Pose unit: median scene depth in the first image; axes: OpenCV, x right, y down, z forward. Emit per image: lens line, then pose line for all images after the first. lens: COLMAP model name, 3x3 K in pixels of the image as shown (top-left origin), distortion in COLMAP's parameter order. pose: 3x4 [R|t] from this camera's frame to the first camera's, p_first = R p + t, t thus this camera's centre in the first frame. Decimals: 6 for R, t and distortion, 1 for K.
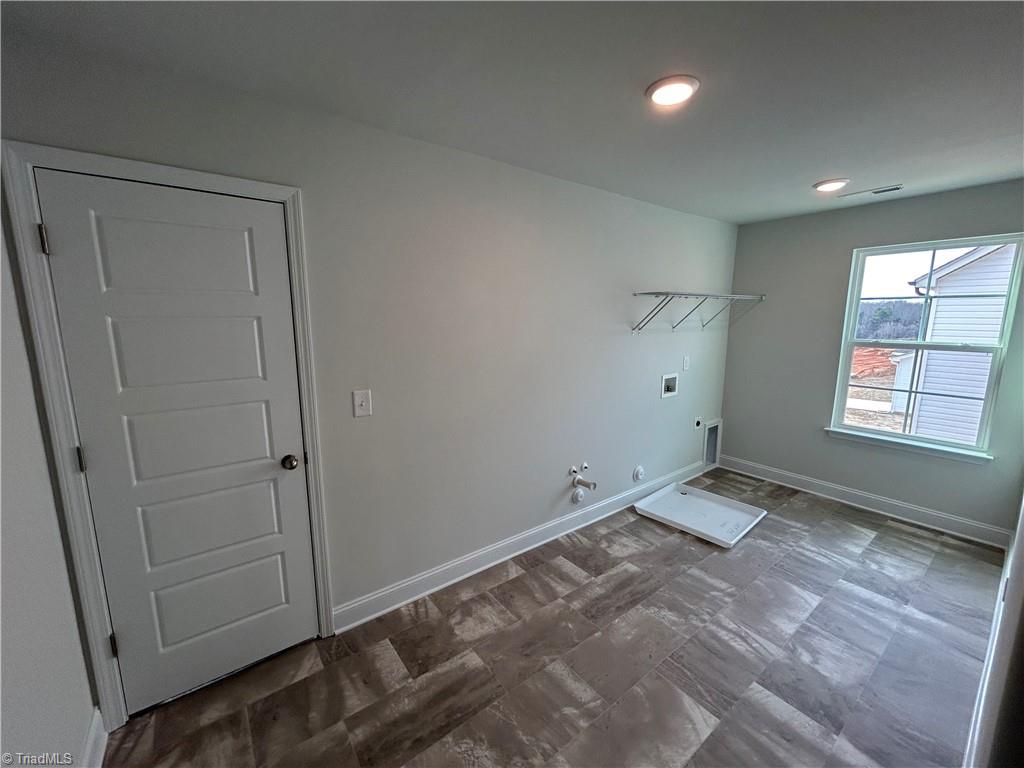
lens RADIAL K [[411.8, 0, 507.2], [0, 411.8, 385.6], [0, 0, 1]] dist [-0.000915, 0.000202]
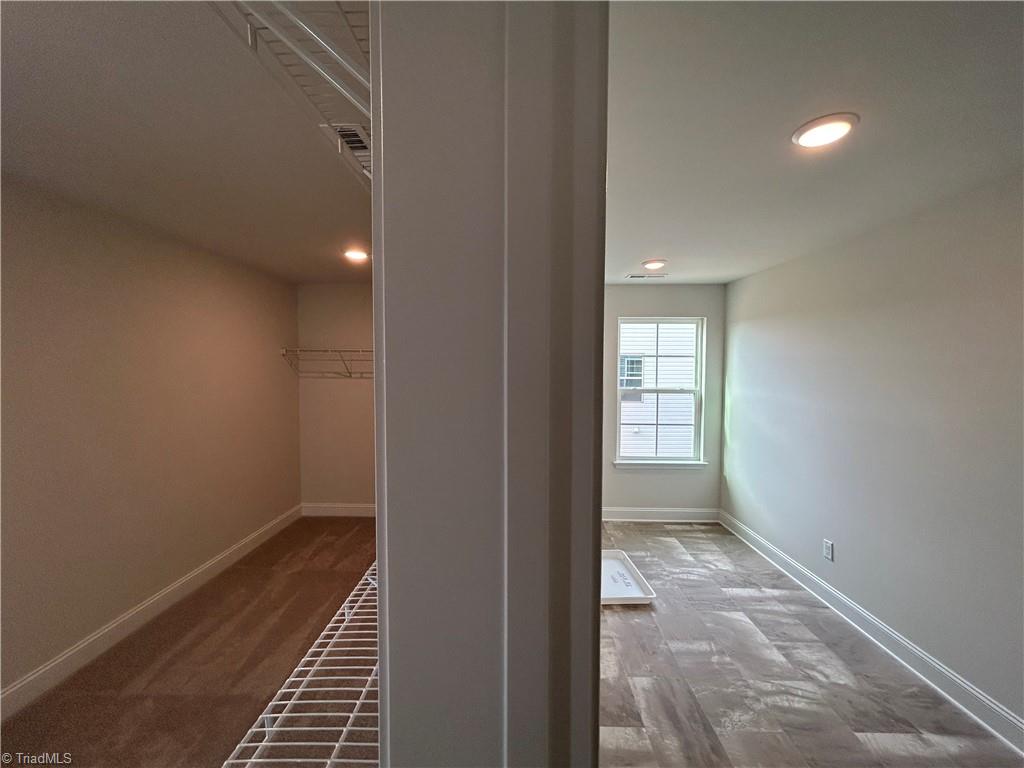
lens RADIAL K [[411.8, 0, 507.2], [0, 411.8, 385.6], [0, 0, 1]] dist [-0.000915, 0.000202]
pose [[0.618375, -0.026795, 0.785426, -0.437997], [0.126239, 0.989827, -0.065622, -0.096707], [-0.775678, 0.139730, 0.615467, 0.601989]]
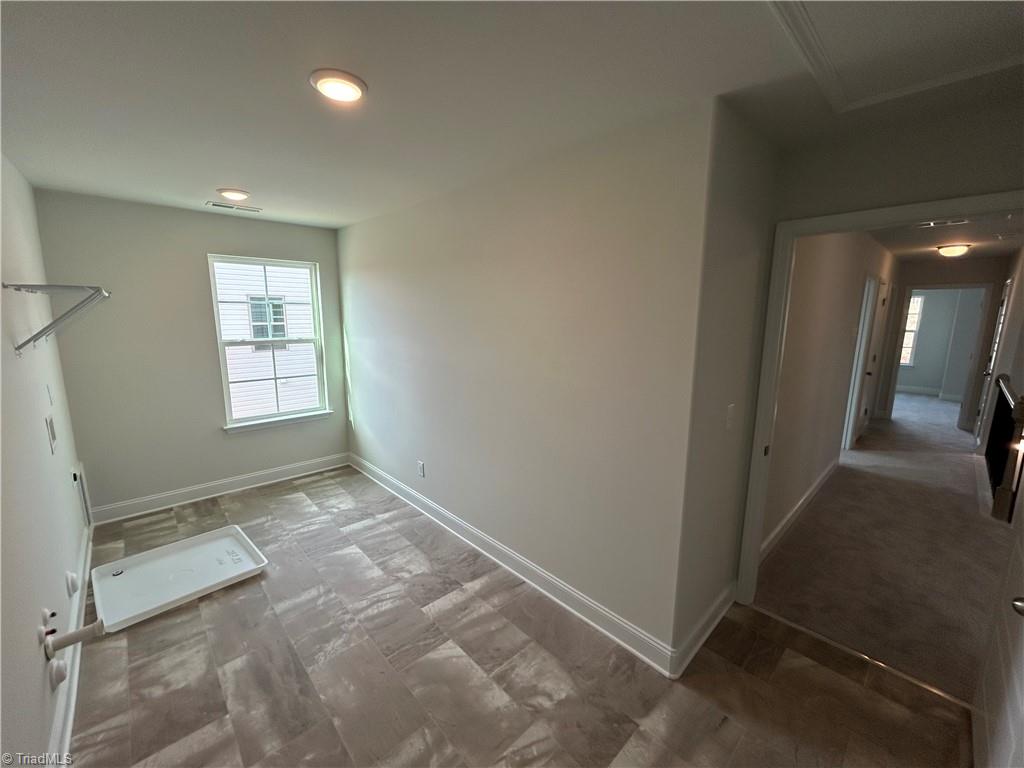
lens RADIAL K [[415.1, 0, 512.0], [0, 415.1, 384.0], [0, 0, 1]] dist [-0.018261, 0.013260]
pose [[-0.115058, -0.165068, 0.979548, -0.372895], [0.158412, 0.970428, 0.182138, -0.094515], [-0.980646, 0.176129, -0.085507, 0.464011]]
